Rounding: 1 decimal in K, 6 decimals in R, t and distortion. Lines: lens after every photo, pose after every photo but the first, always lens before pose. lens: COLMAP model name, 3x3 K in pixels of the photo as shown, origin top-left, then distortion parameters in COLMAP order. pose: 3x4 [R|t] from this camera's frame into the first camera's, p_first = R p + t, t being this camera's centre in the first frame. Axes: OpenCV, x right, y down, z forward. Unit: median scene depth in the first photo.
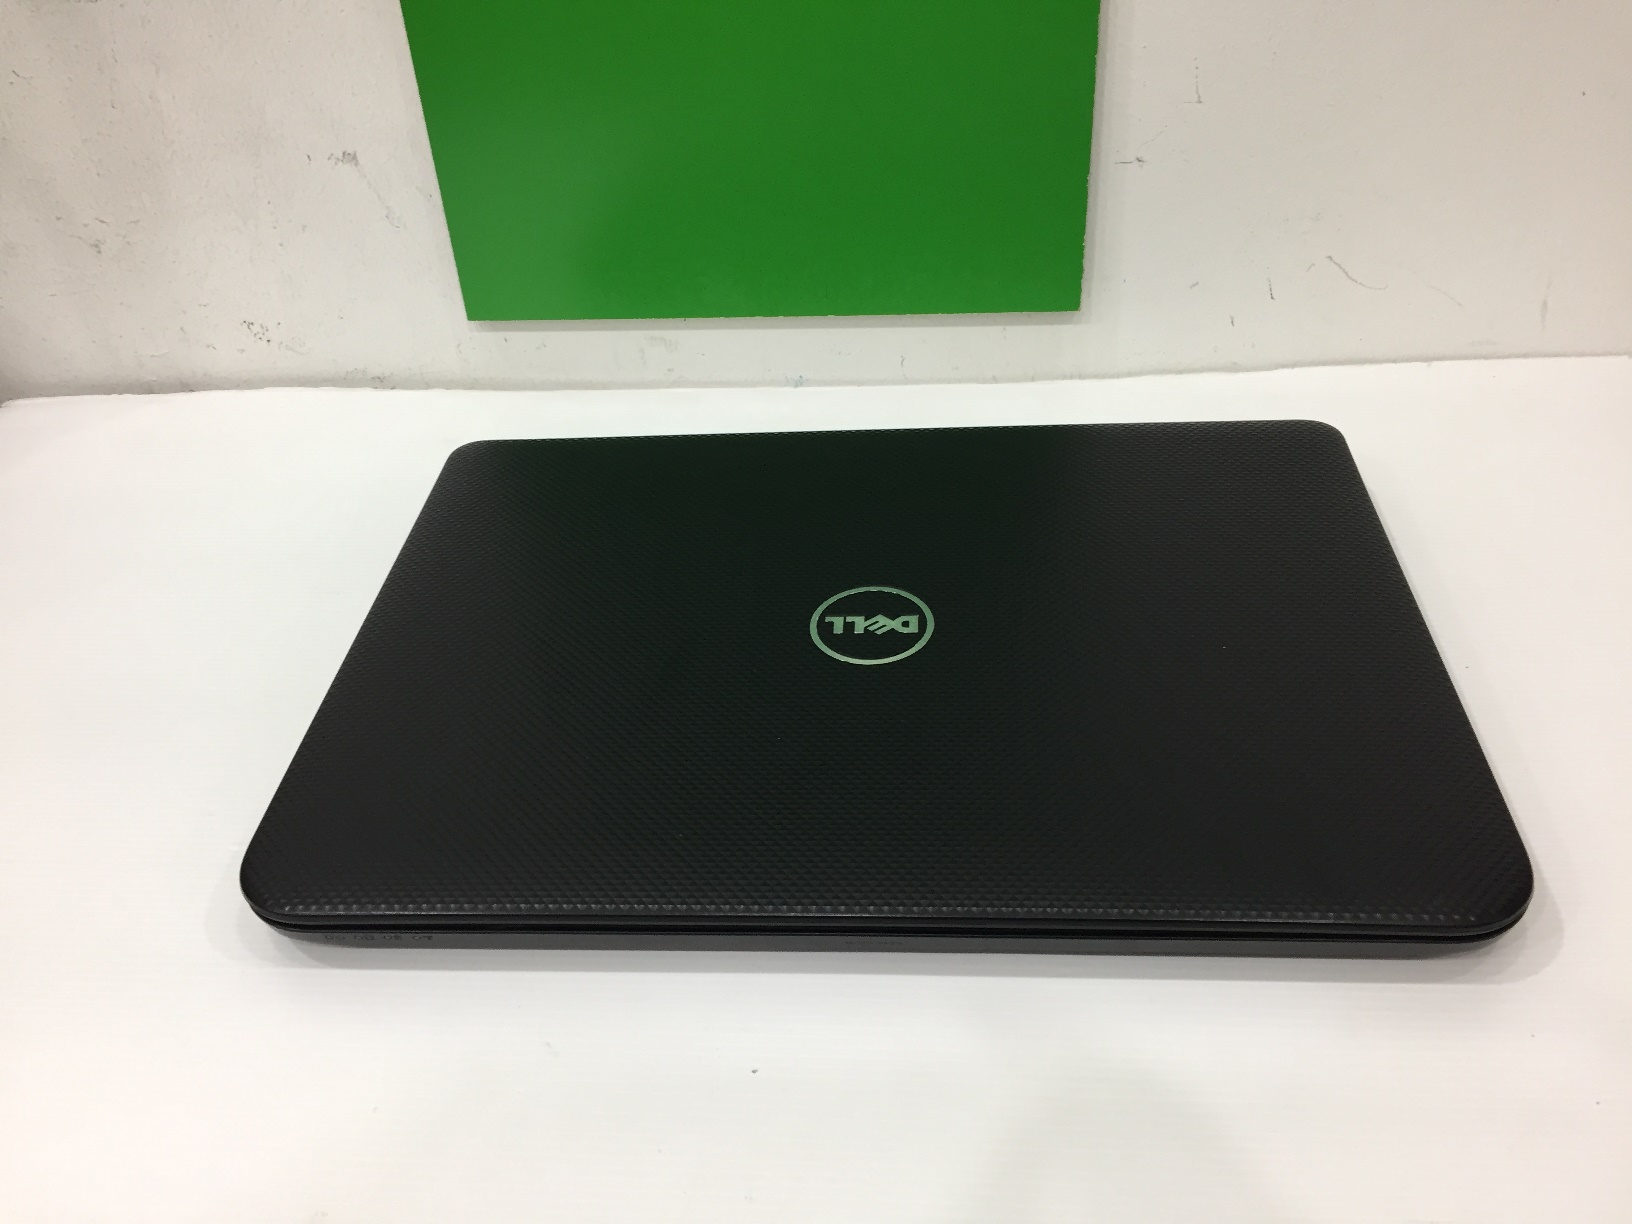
lens RADIAL K [[1408.9, 0, 817.8], [0, 1408.9, 617.4], [0, 0, 1]] dist [0.073407, -0.121414]
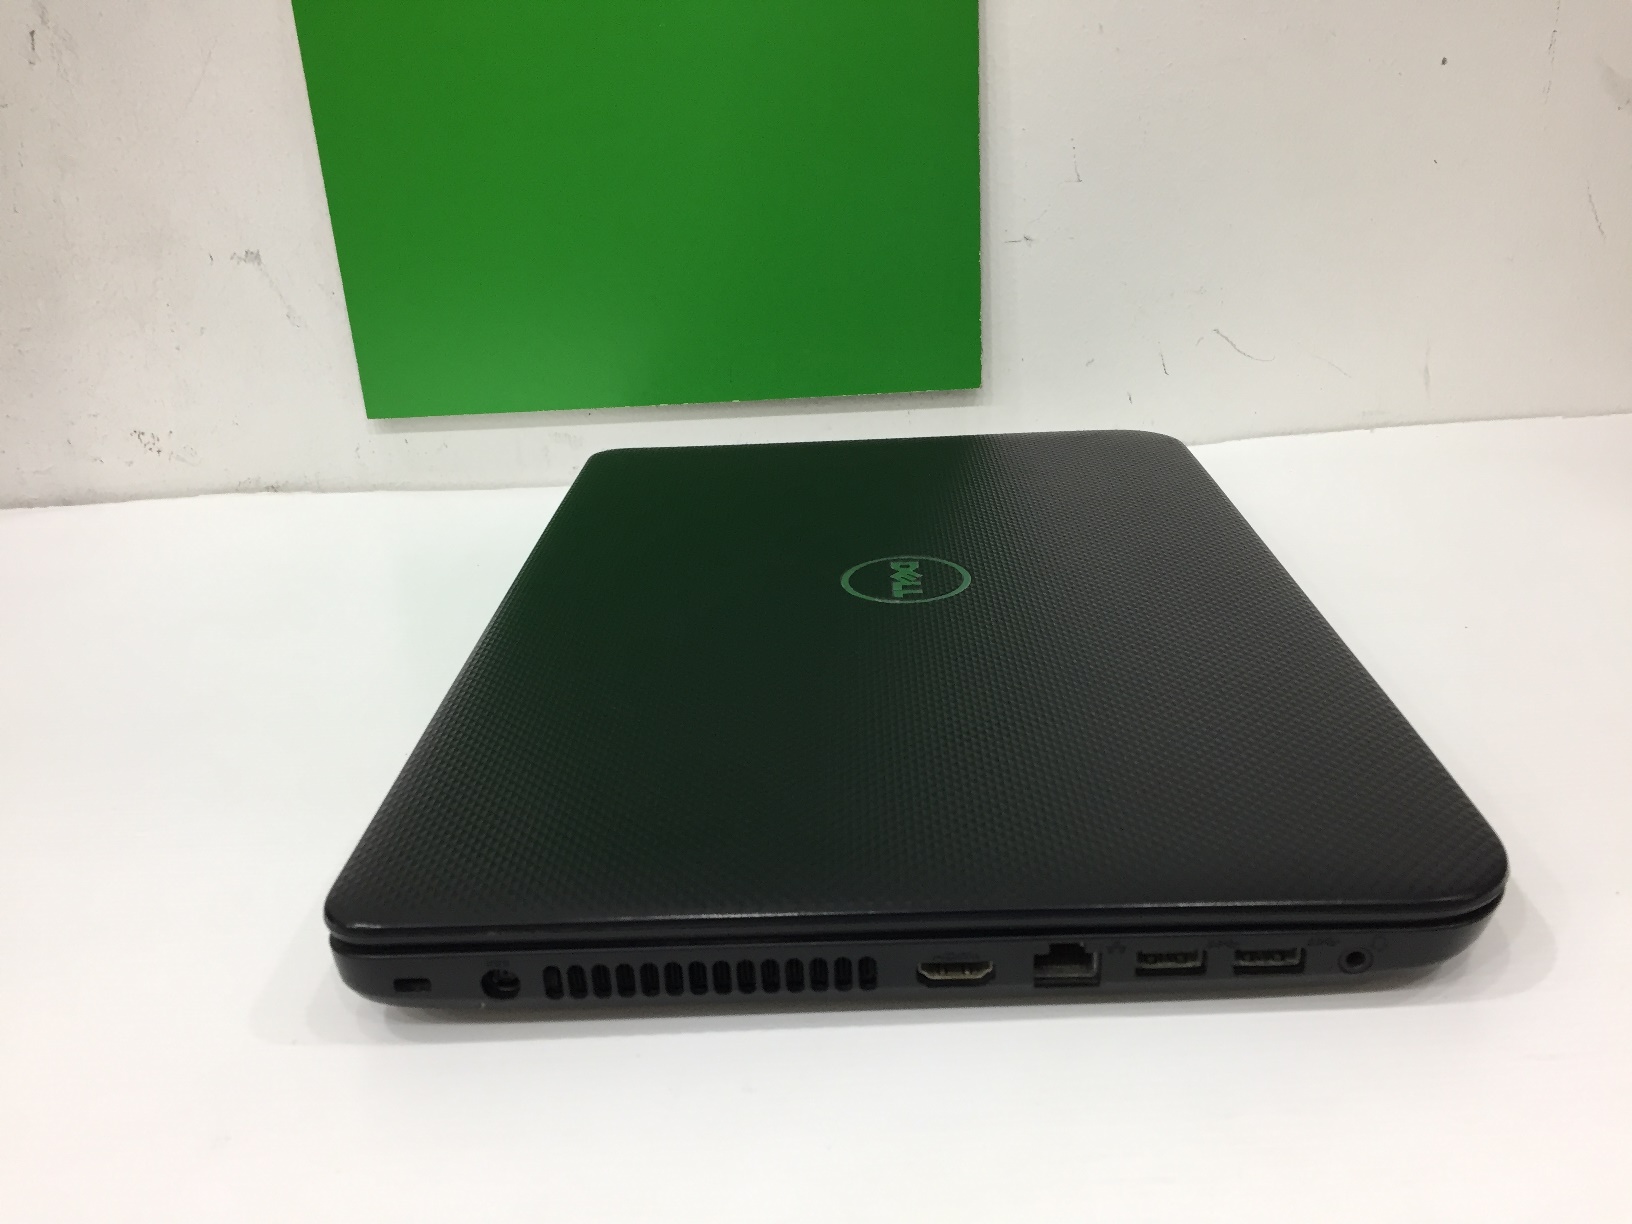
lens RADIAL K [[1408.9, 0, 812.6], [0, 1408.9, 614.6], [0, 0, 1]] dist [0.073407, -0.121414]
pose [[0.997864, -0.027647, 0.059188, 0.000044], [0.041040, 0.970227, -0.238695, 0.172157], [-0.050827, 0.240614, 0.969289, 0.061586]]
